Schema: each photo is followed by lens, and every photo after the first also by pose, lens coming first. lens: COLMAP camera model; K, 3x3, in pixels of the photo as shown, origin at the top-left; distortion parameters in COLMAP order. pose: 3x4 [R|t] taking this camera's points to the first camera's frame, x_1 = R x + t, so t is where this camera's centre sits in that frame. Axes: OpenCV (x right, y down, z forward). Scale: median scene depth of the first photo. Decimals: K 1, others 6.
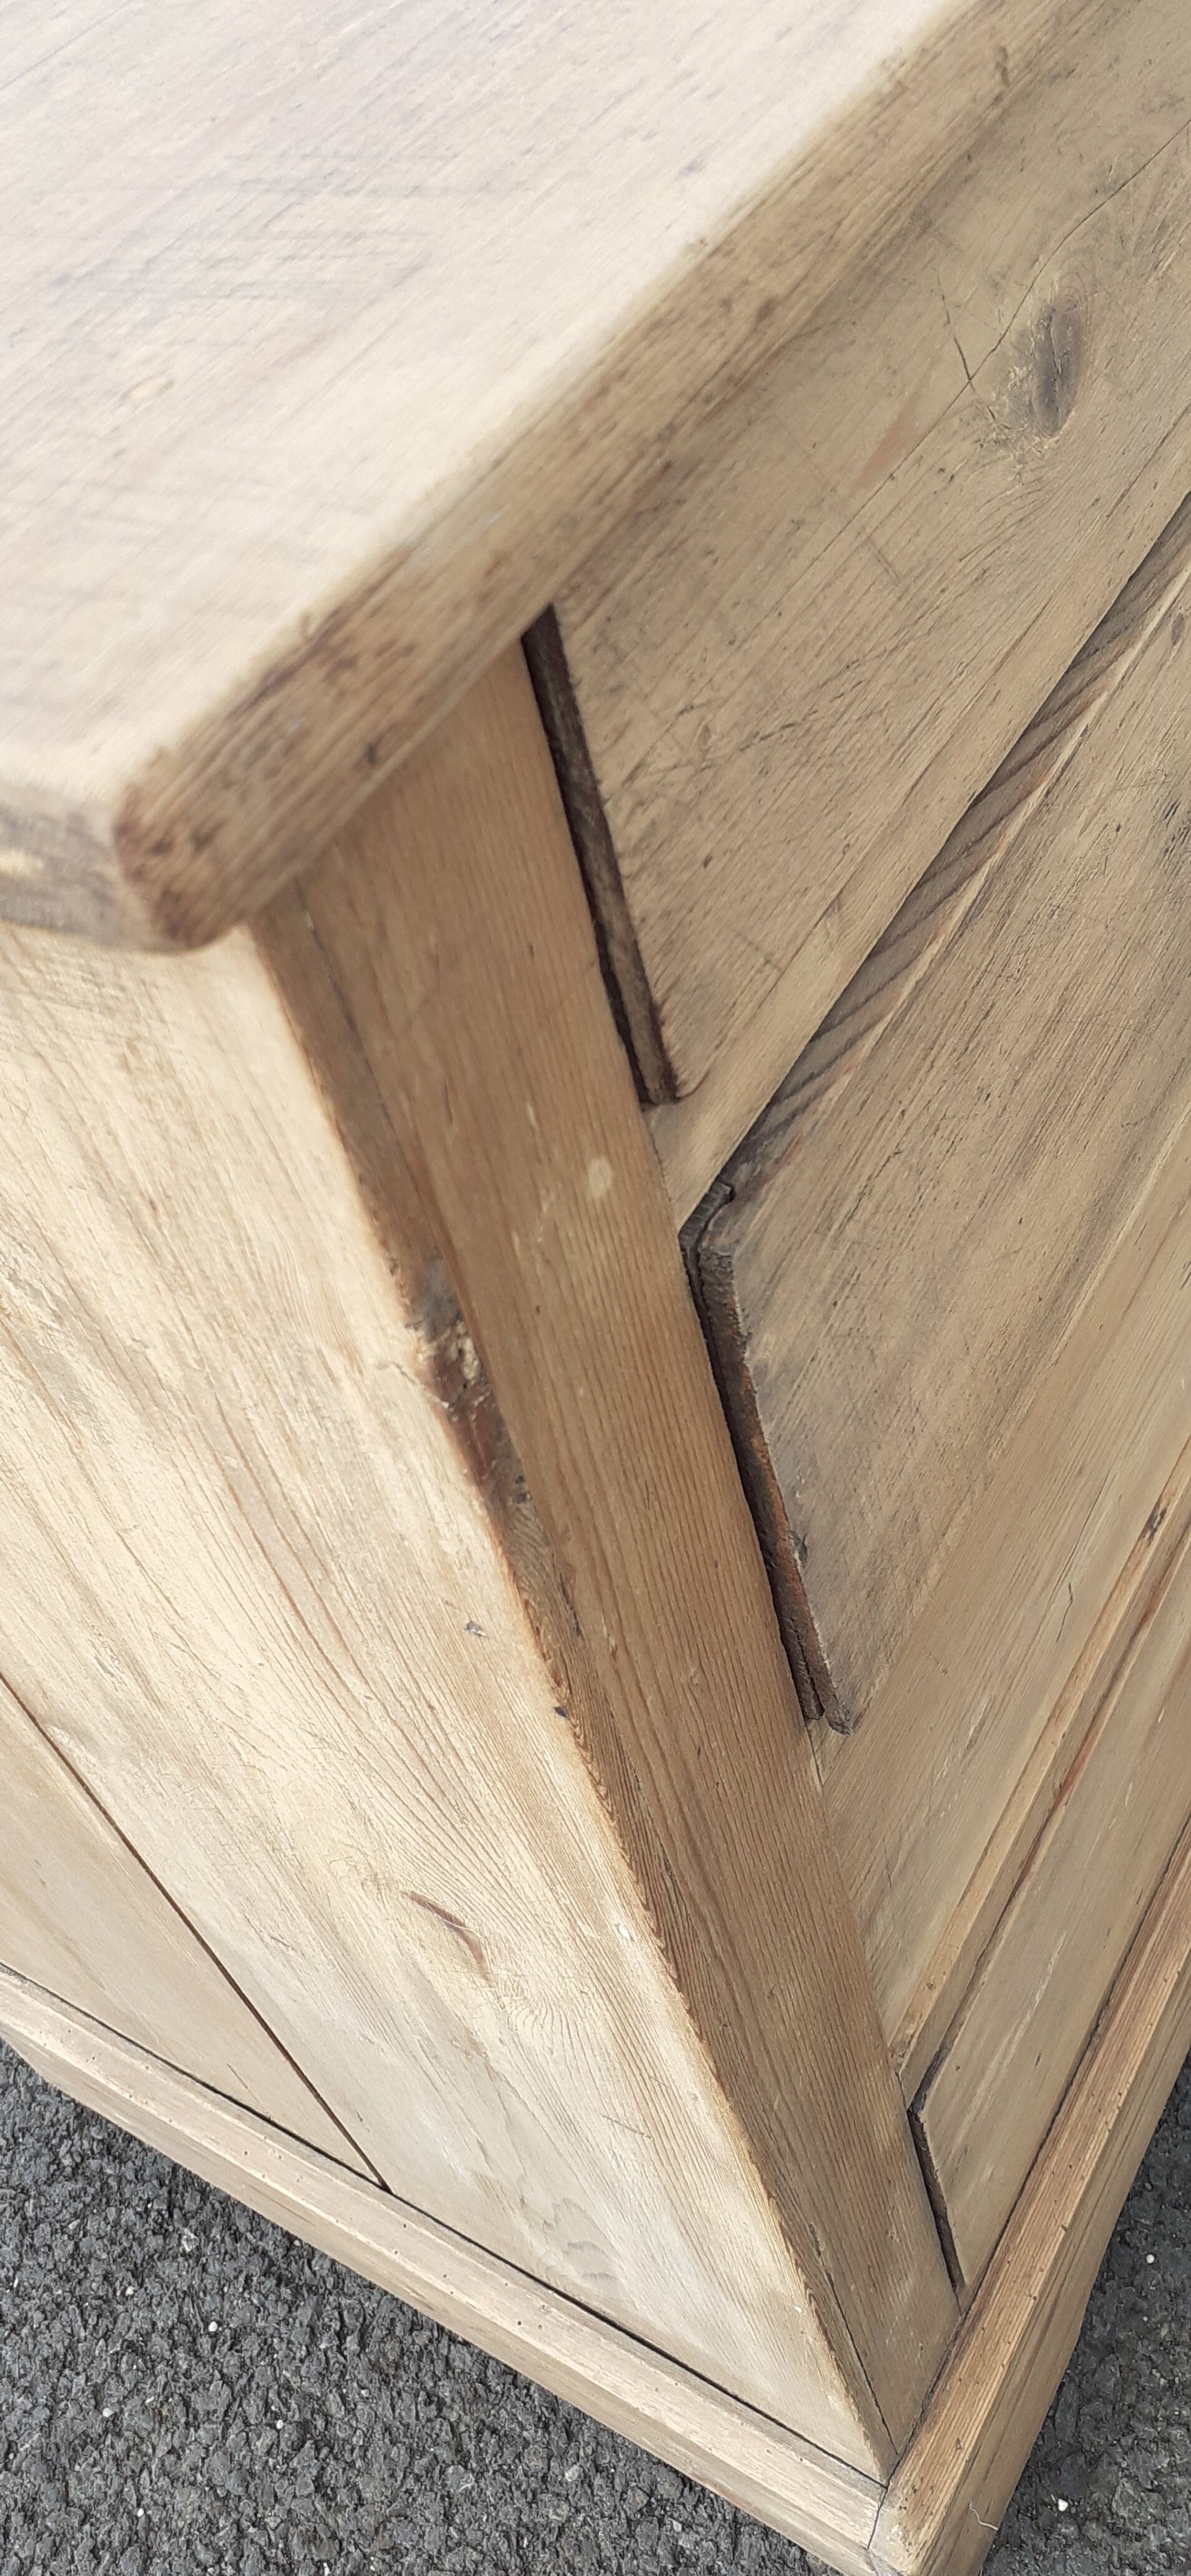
lens RADIAL K [[2219.9, 0, 580.9], [0, 2219.9, 1264.5], [0, 0, 1]] dist [0.016459, -0.002004]
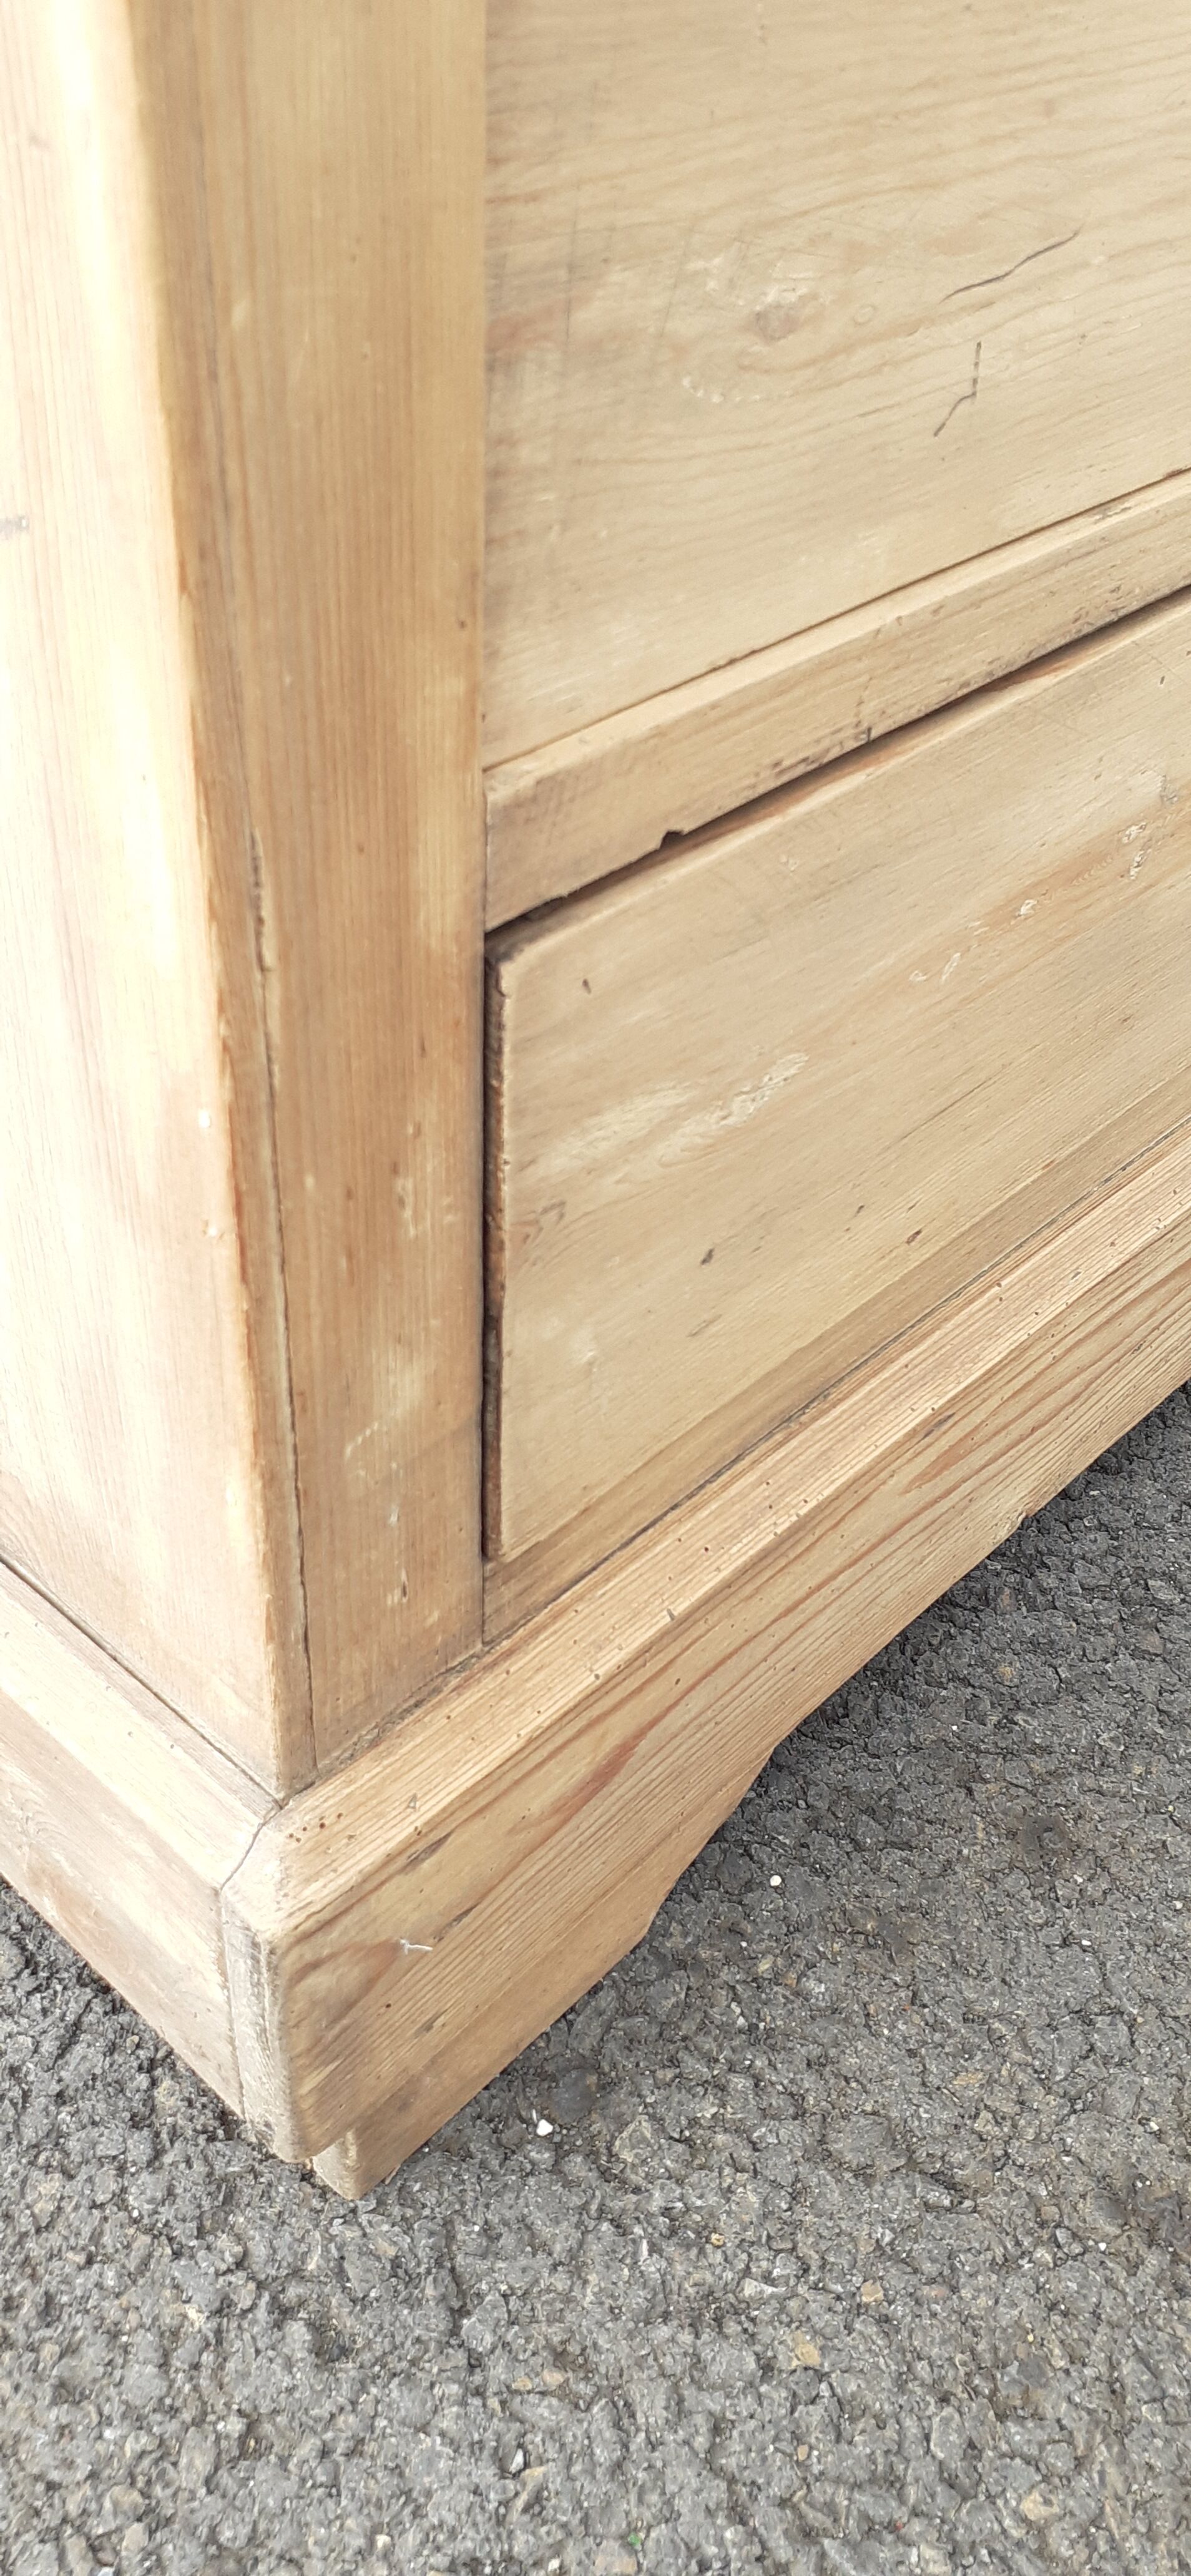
lens RADIAL K [[2195.5, 0, 581.6], [0, 2195.5, 1260.4], [0, 0, 1]] dist [0.070174, -0.099721]
pose [[0.950571, 0.310300, -0.011333, 0.177257], [-0.308658, 0.940308, -0.143355, 0.466298], [-0.033826, 0.139767, 0.989606, 0.354205]]
